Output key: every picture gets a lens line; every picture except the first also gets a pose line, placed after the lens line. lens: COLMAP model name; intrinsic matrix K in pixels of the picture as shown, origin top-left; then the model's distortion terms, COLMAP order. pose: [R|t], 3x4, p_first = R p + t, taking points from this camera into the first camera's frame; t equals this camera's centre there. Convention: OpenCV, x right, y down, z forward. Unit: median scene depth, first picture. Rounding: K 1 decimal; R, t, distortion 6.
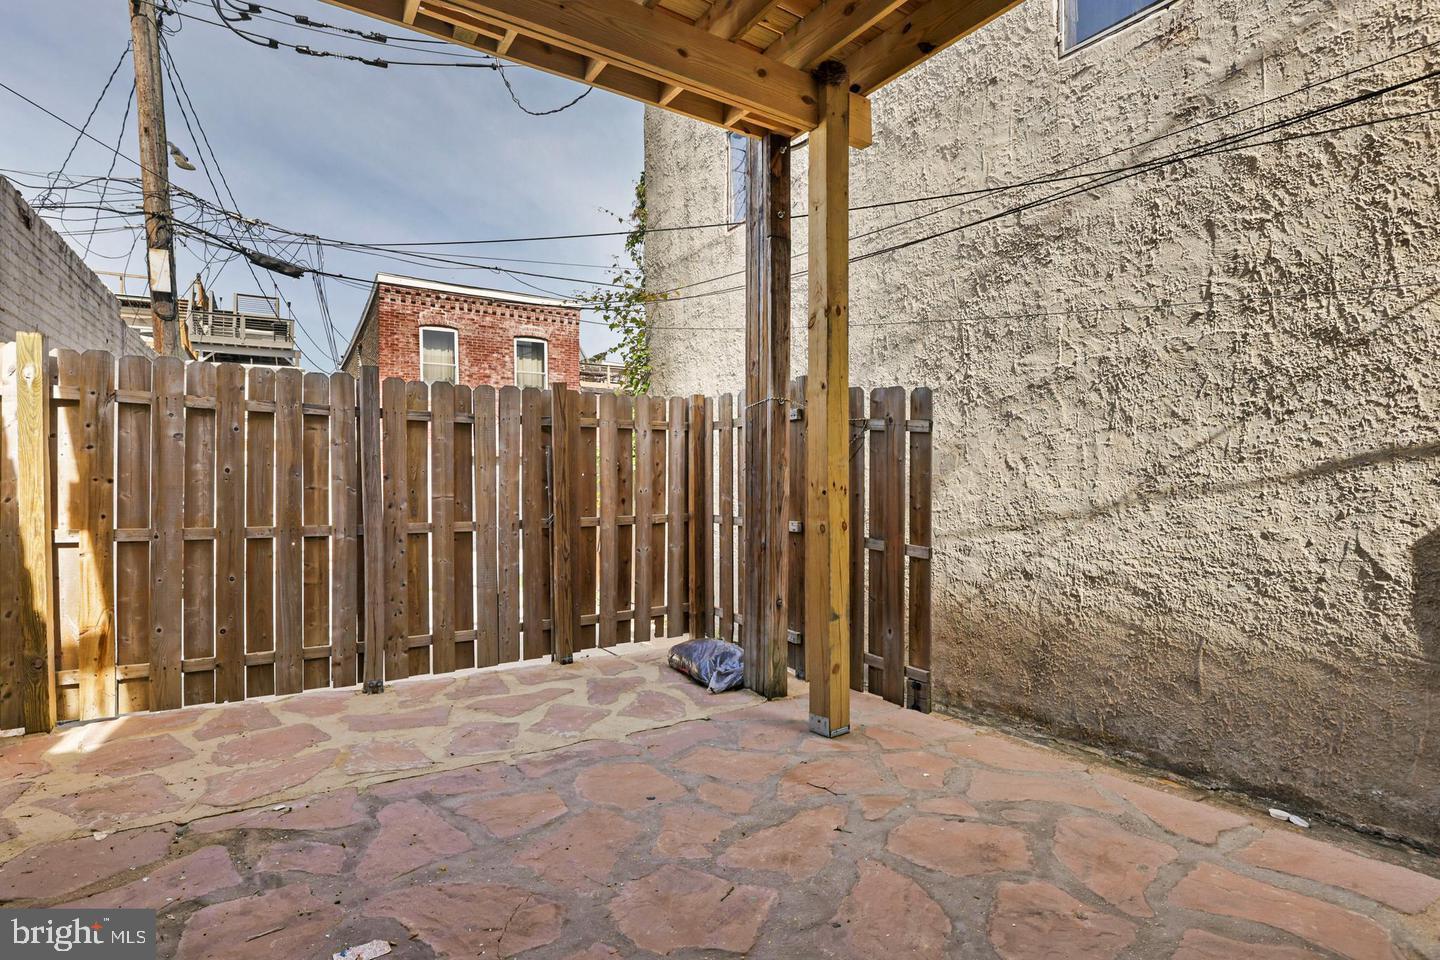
lens RADIAL K [[681.1, 0, 720.0], [0, 681.1, 480.0], [0, 0, 1]] dist [-0.044559, 0.014019]
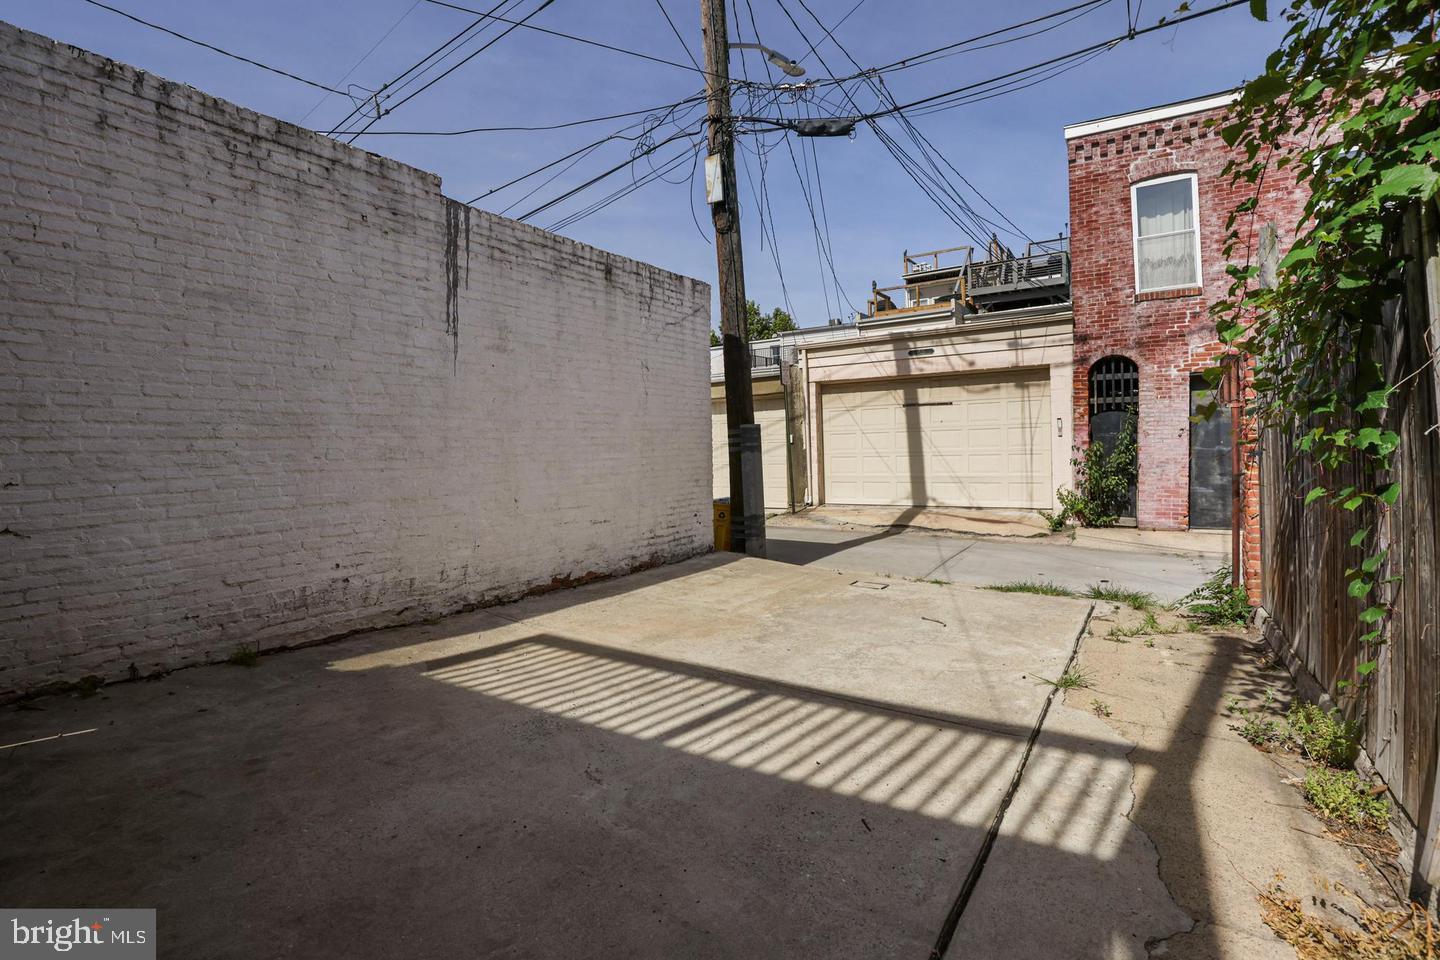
lens RADIAL K [[662.8, 0, 723.0], [0, 662.8, 489.0], [0, 0, 1]] dist [-0.043390, 0.009063]
pose [[0.404032, 0.048926, -0.913435, -0.001405], [0.023722, 0.997672, 0.063930, 0.040490], [0.914437, -0.047498, 0.401931, 0.532921]]
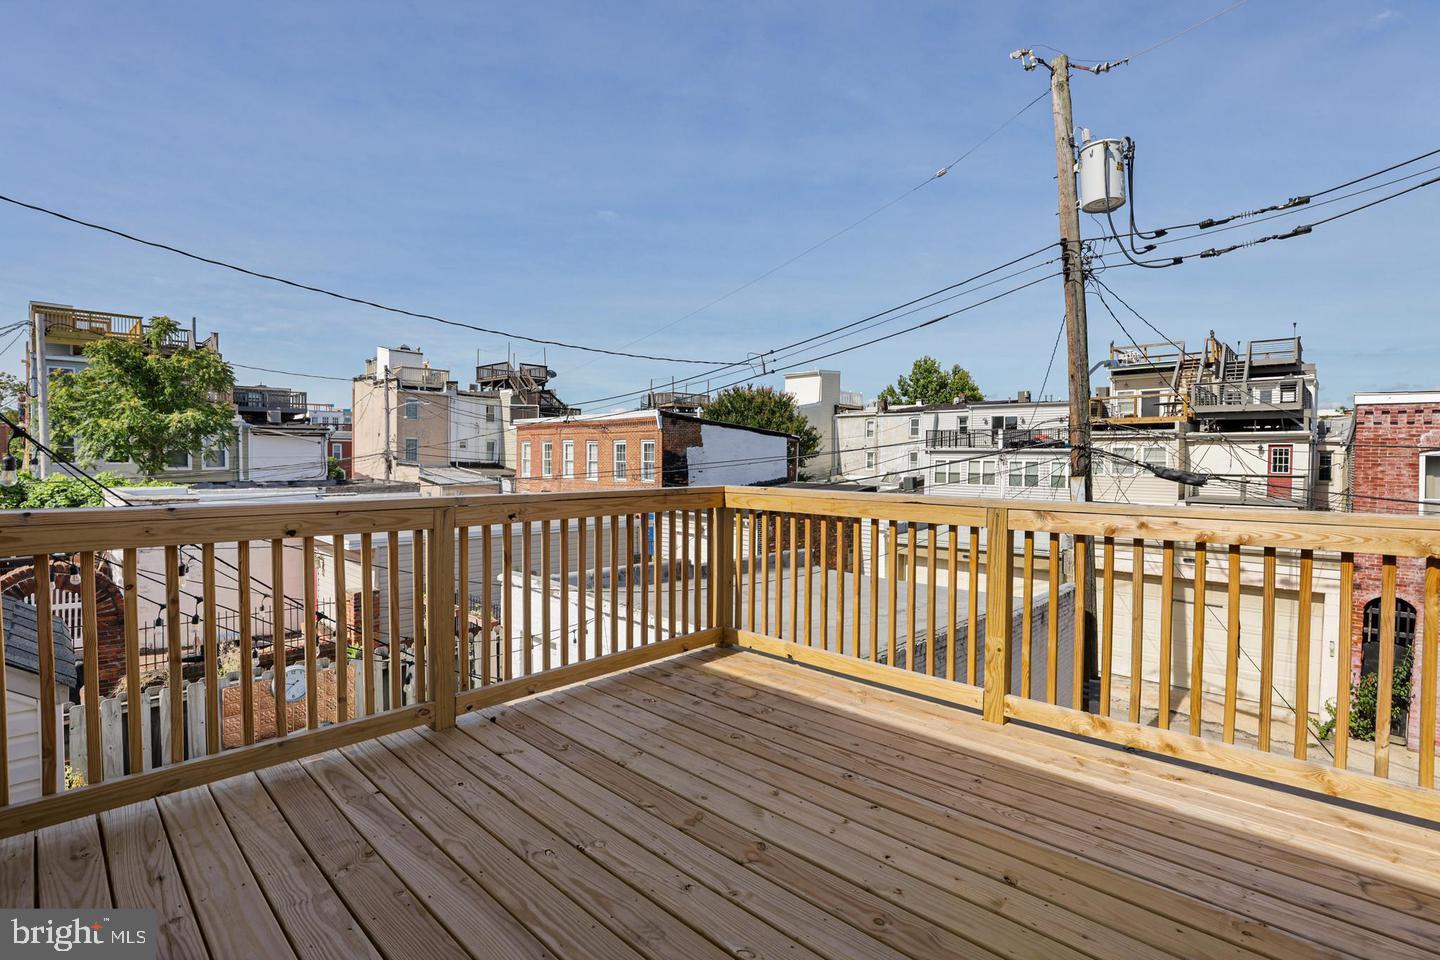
lens RADIAL K [[671.3, 0, 716.8], [0, 671.3, 471.4], [0, 0, 1]] dist [-0.045857, 0.009563]
pose [[0.216131, 0.039420, -0.975568, 0.147284], [-0.022451, 0.999121, 0.035398, -0.328638], [0.976106, 0.014251, 0.216826, 0.093887]]
